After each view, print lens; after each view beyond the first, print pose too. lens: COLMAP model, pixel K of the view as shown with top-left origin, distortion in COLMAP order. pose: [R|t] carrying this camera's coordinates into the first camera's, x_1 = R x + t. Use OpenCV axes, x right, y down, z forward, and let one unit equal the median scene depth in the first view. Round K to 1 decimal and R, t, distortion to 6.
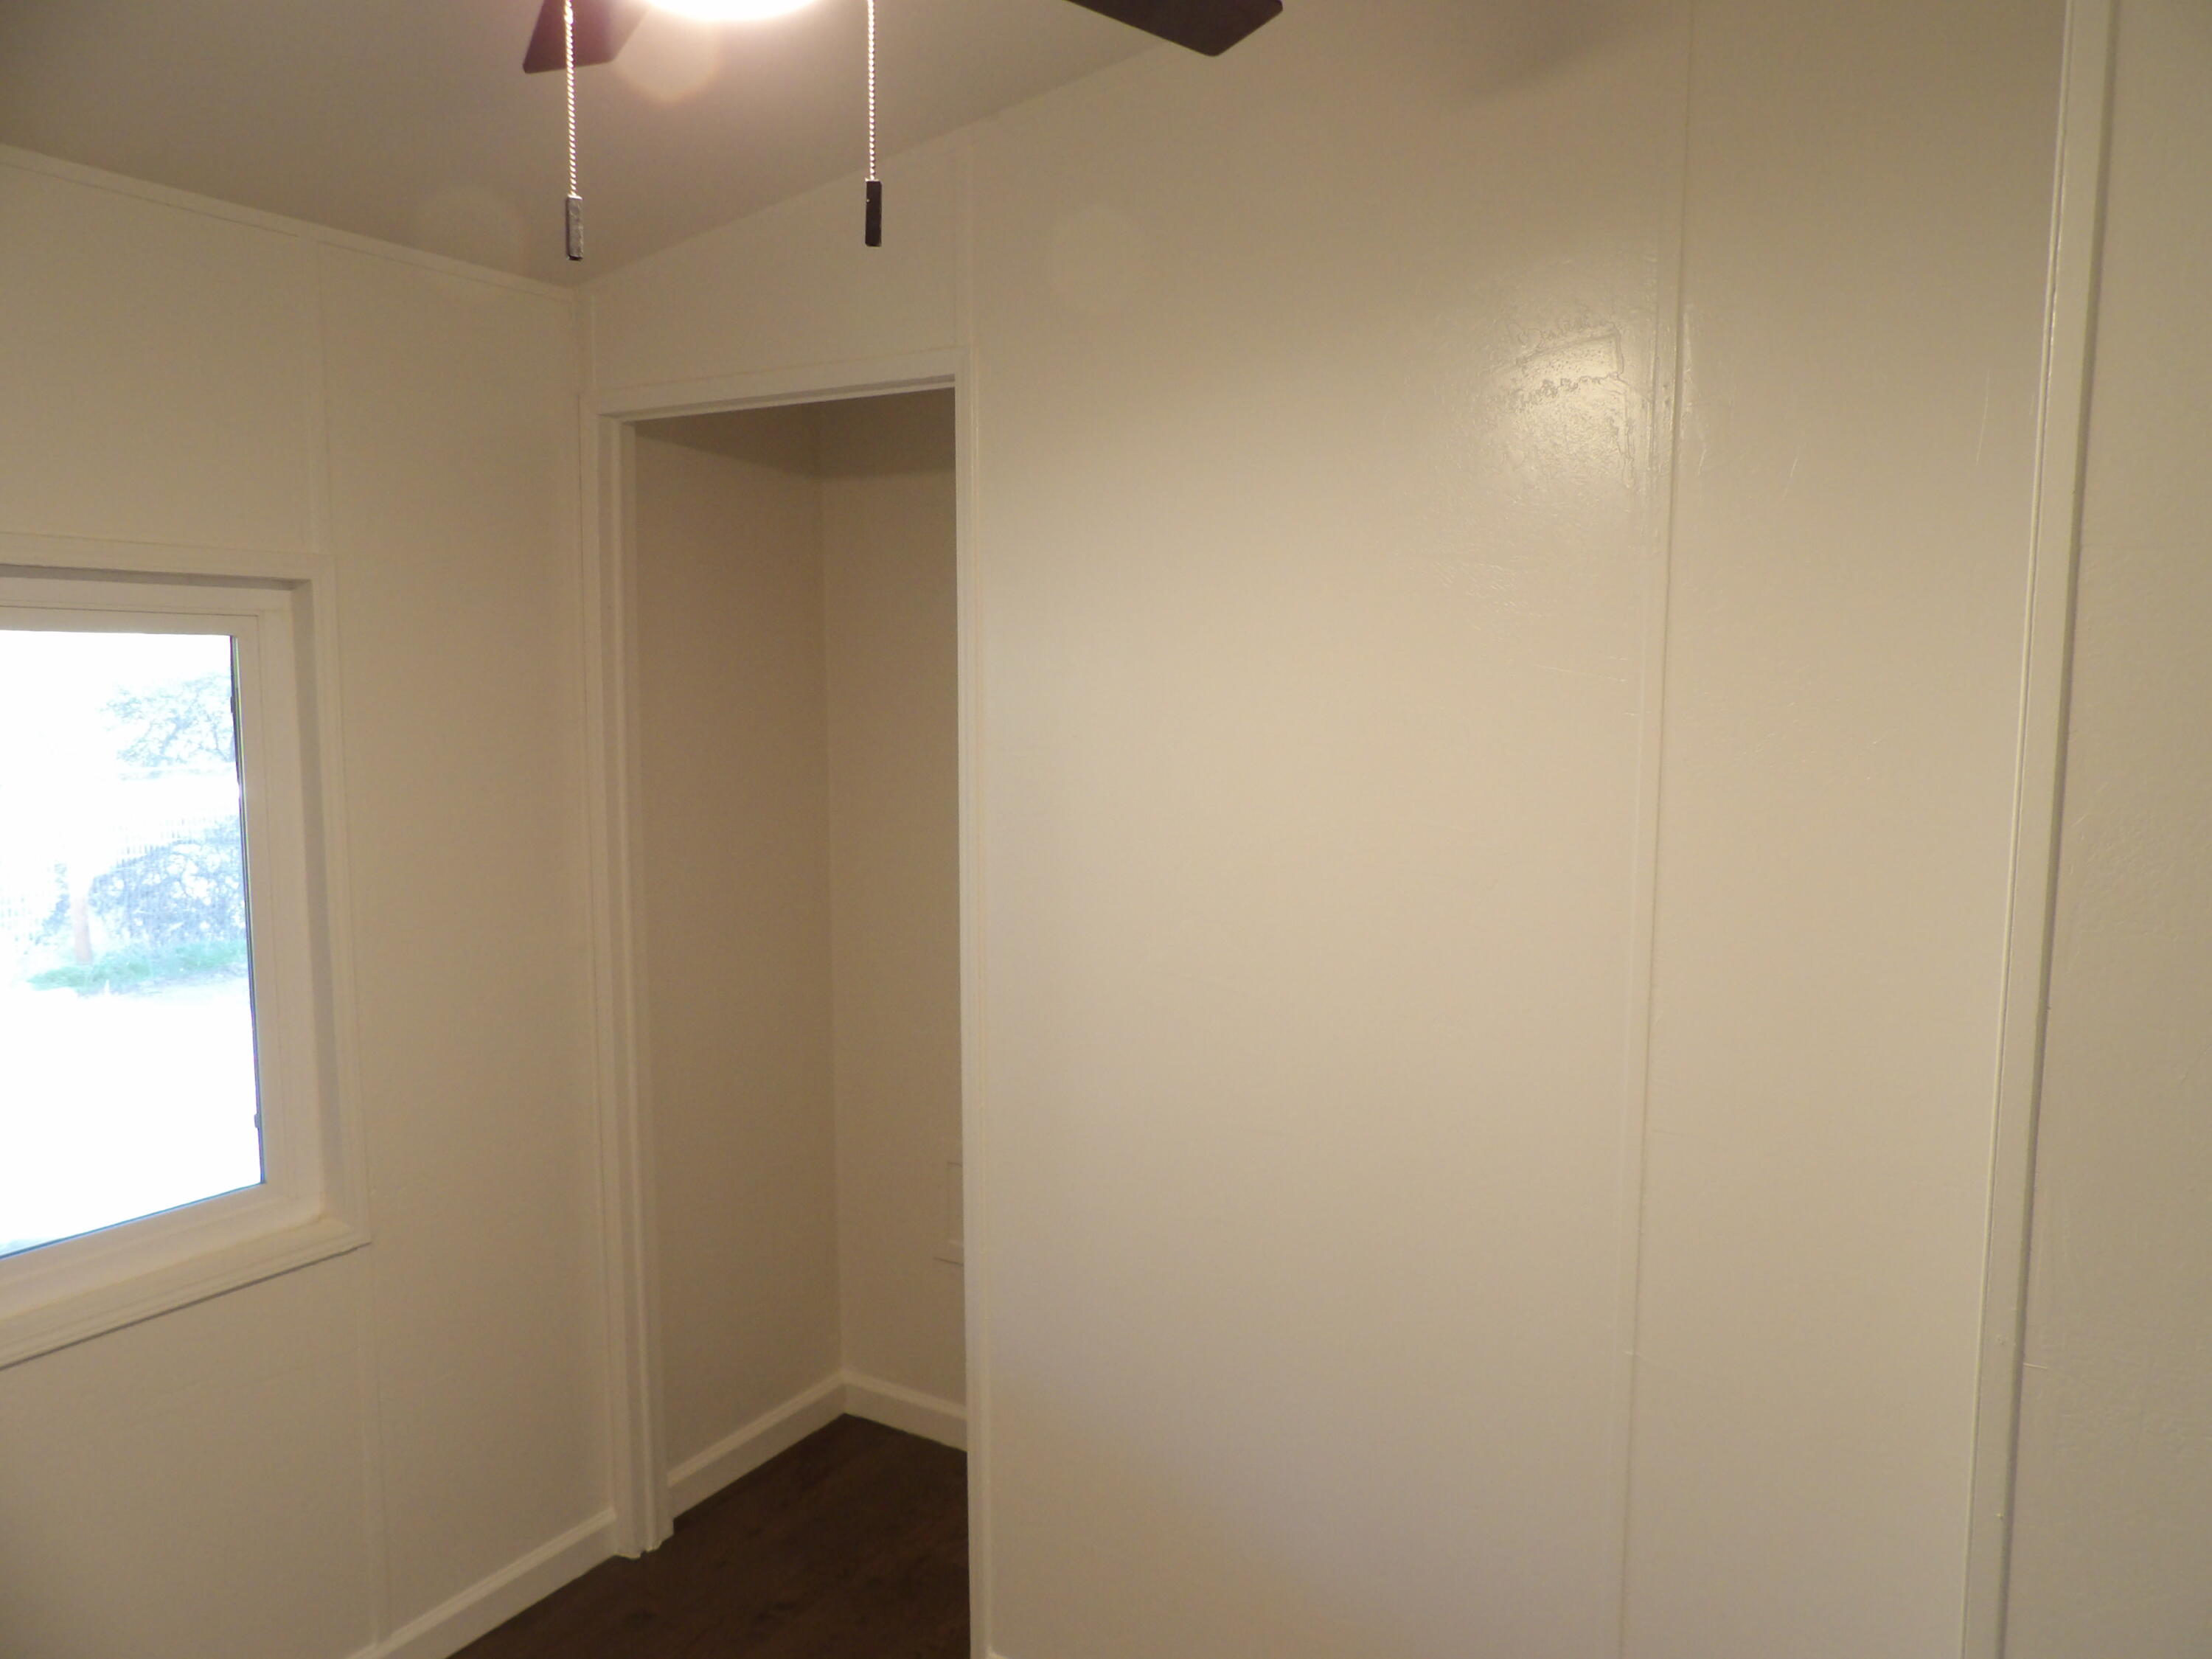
lens RADIAL K [[1568.2, 0, 1131.2], [0, 1568.2, 835.8], [0, 0, 1]] dist [0.004859, -0.000067]
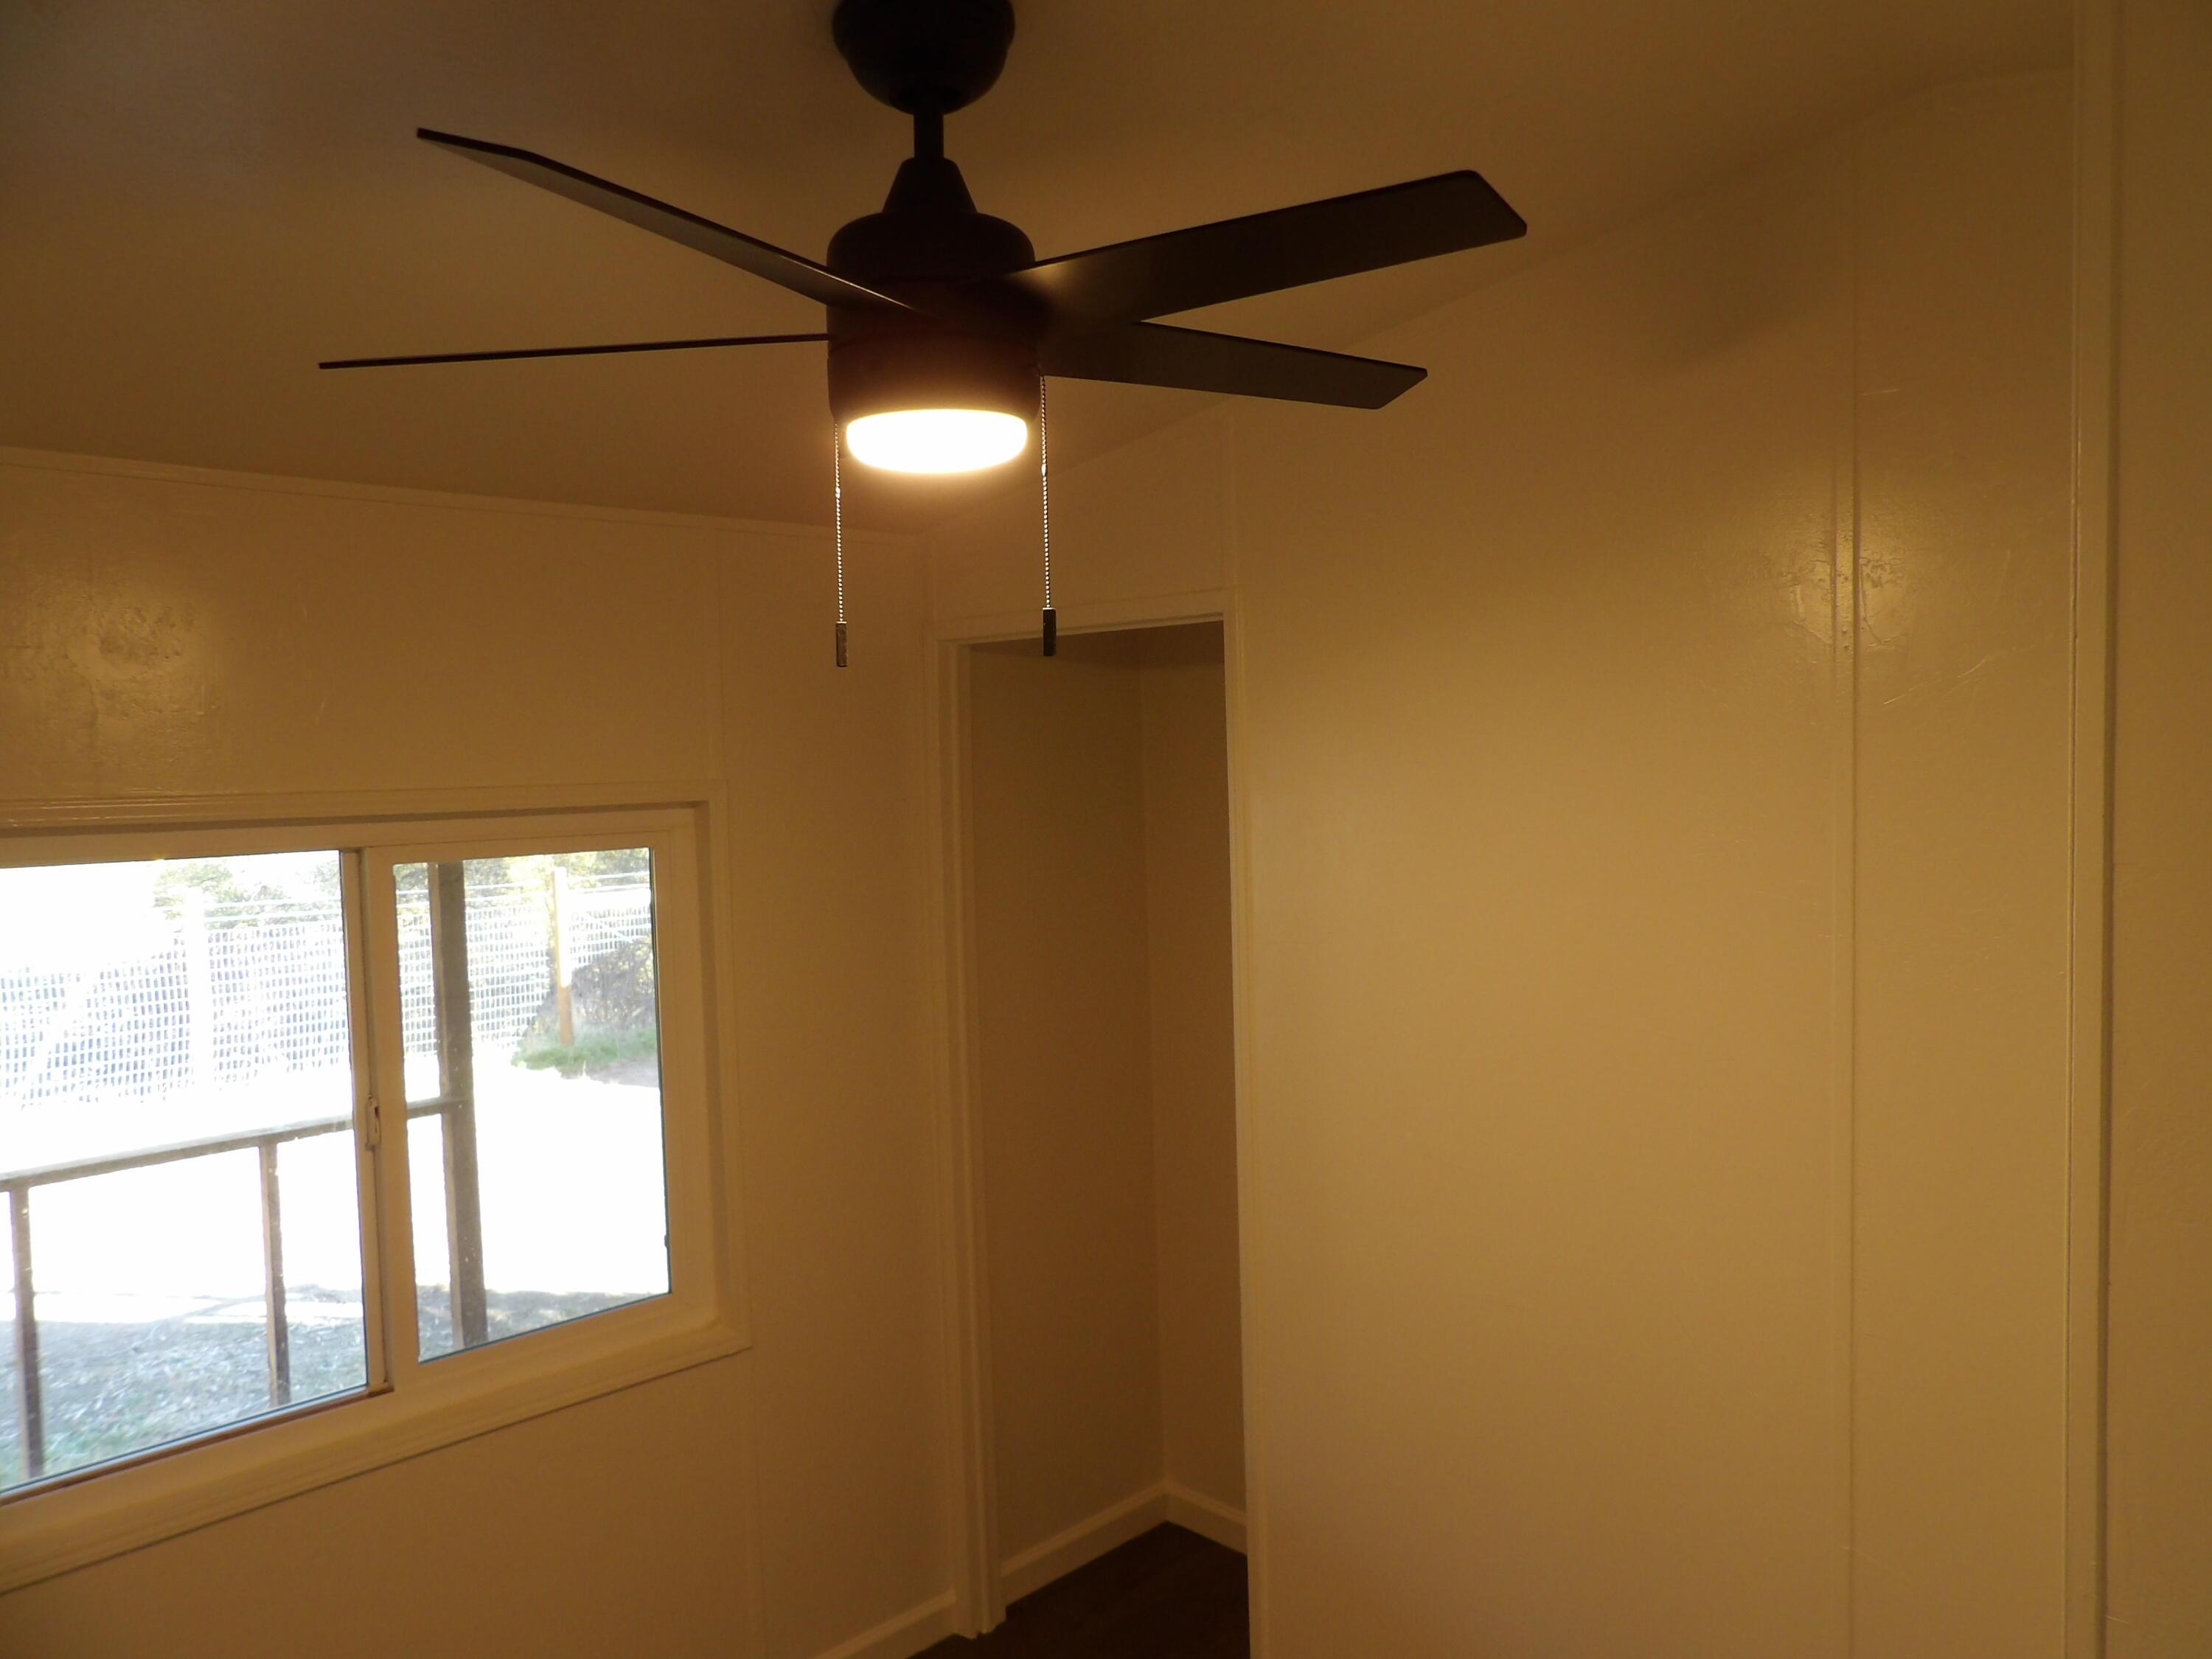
lens RADIAL K [[1567.7, 0, 1140.1], [0, 1567.7, 833.9], [0, 0, 1]] dist [-0.038090, 0.033975]
pose [[0.971283, -0.013941, -0.237519, 0.074738], [0.000986, 0.998509, -0.054574, -0.054873], [0.237925, 0.052773, 0.969849, -0.081938]]
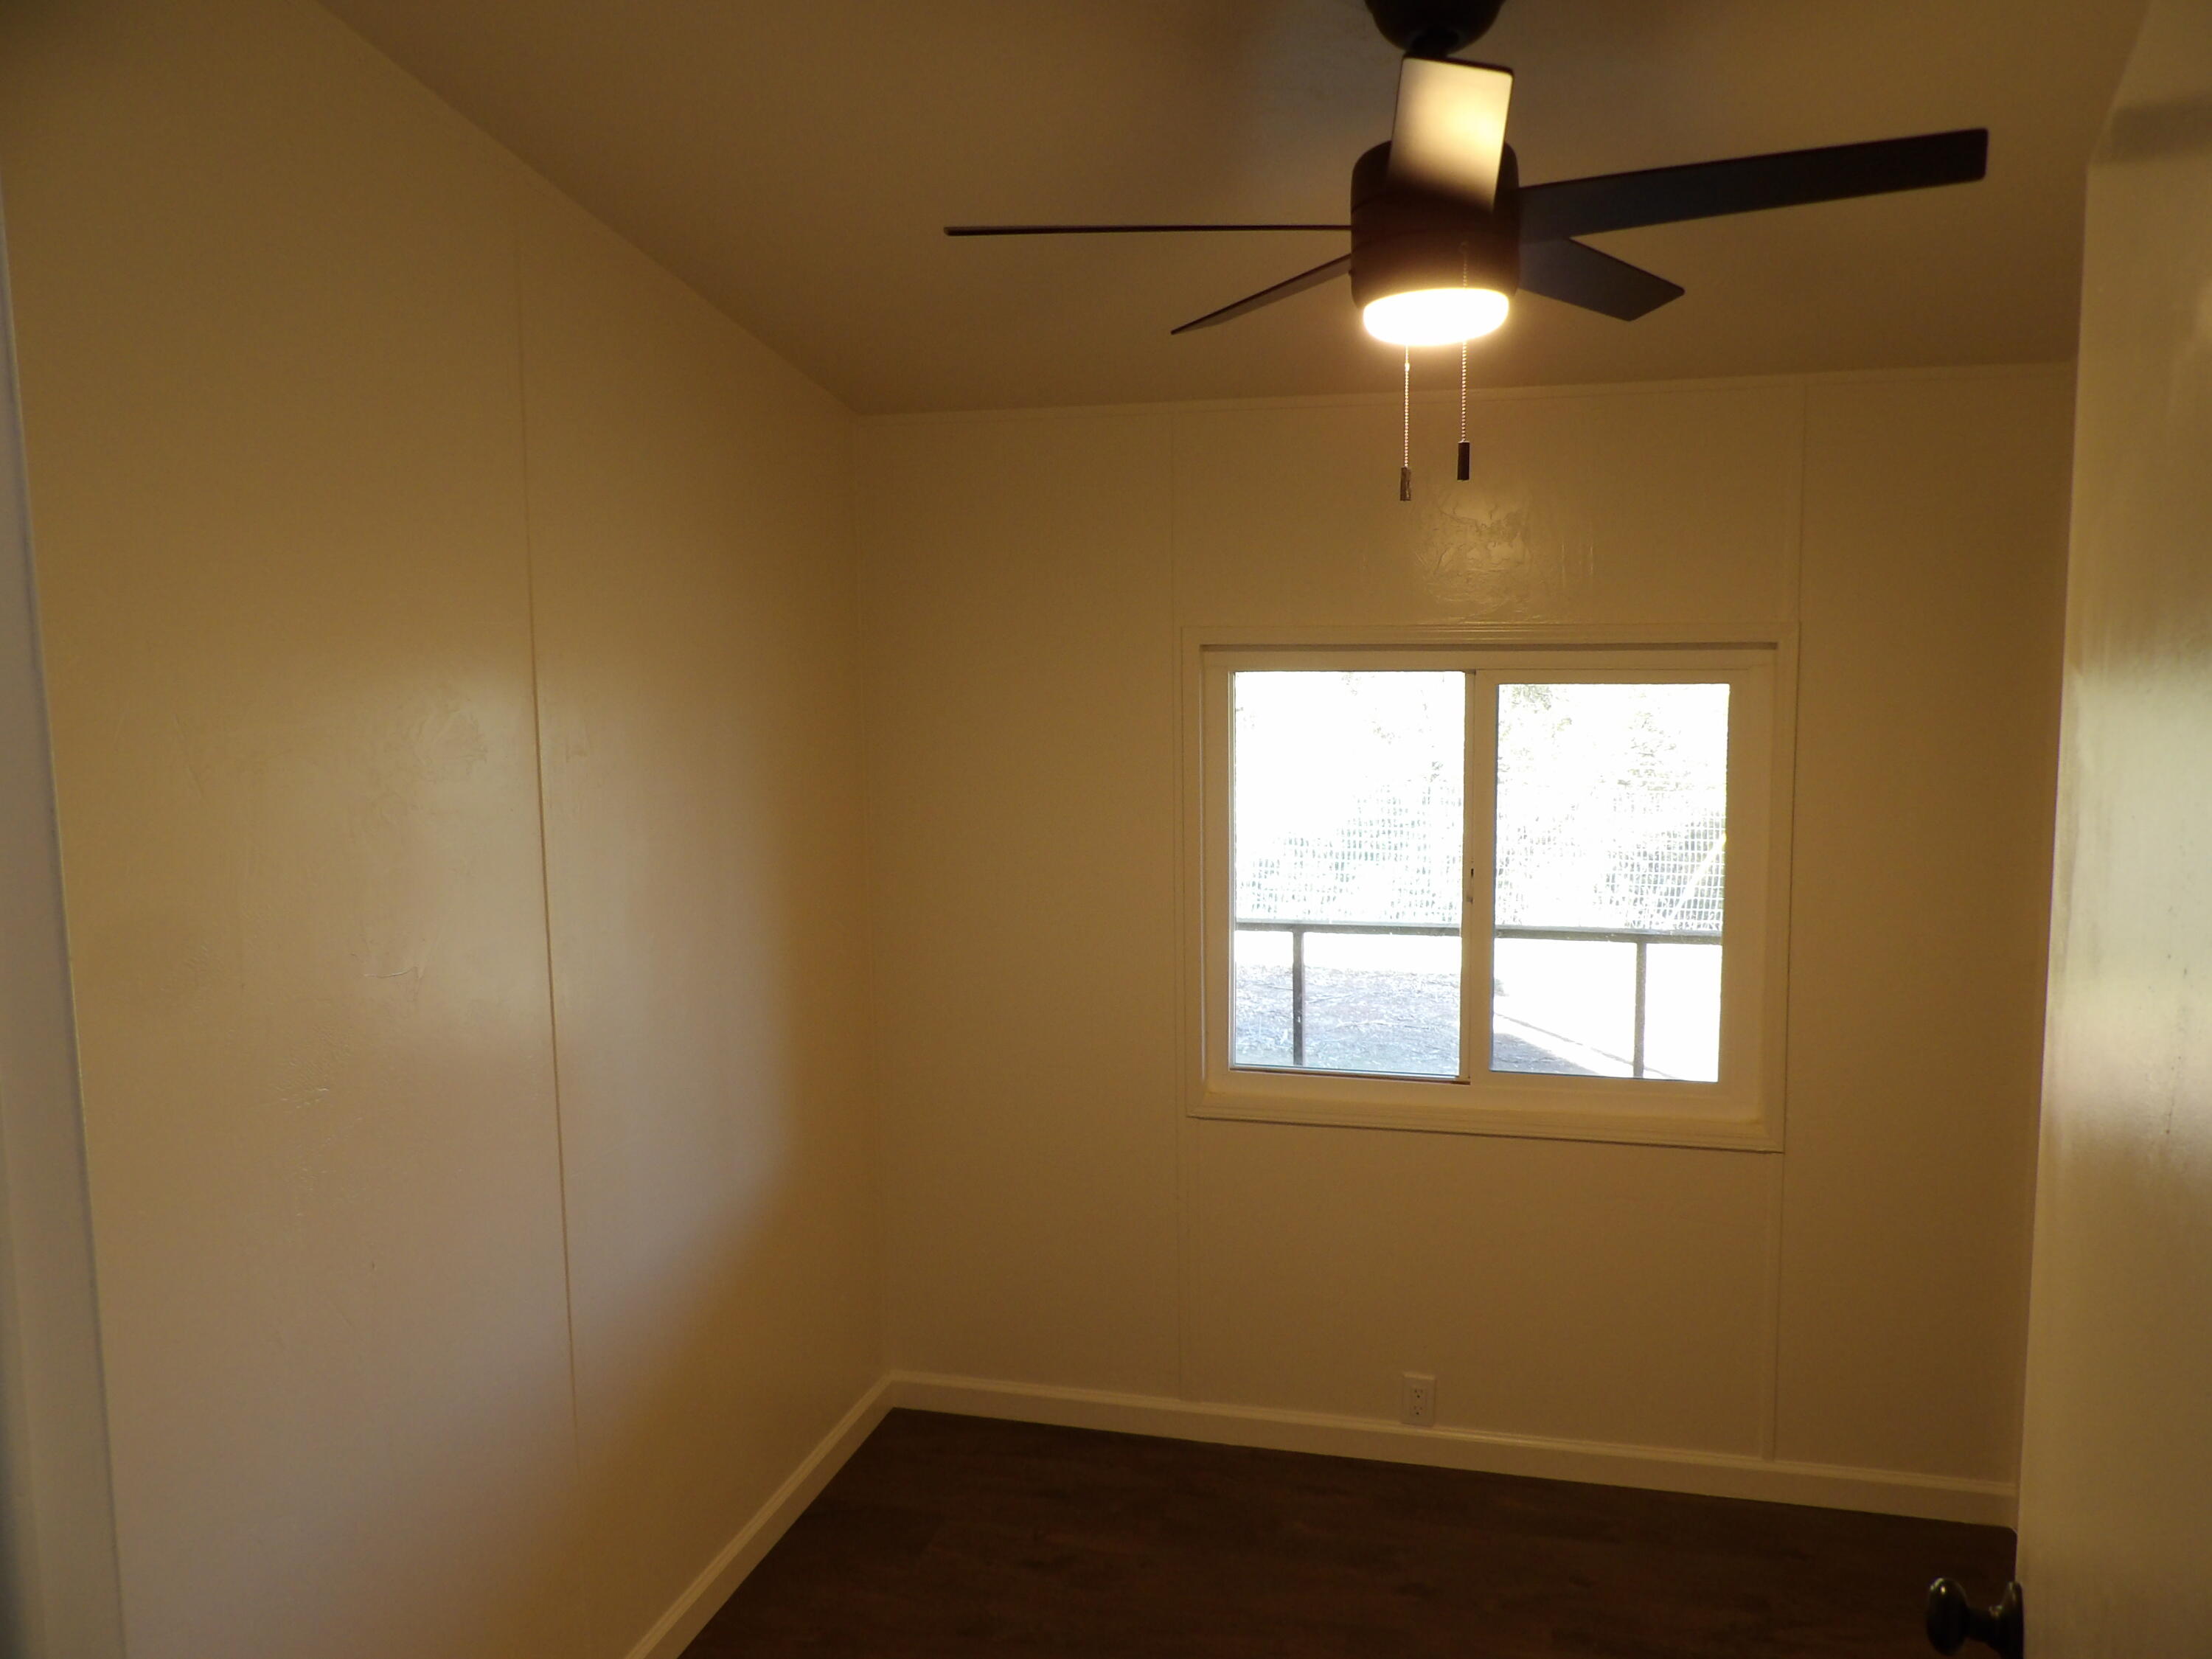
lens RADIAL K [[1567.7, 0, 1140.1], [0, 1567.7, 833.9], [0, 0, 1]] dist [-0.038090, 0.033975]
pose [[0.321315, 0.093432, -0.942352, 0.444151], [-0.096863, 0.993144, 0.065441, -0.028215], [0.942005, 0.070252, 0.328162, 0.053586]]
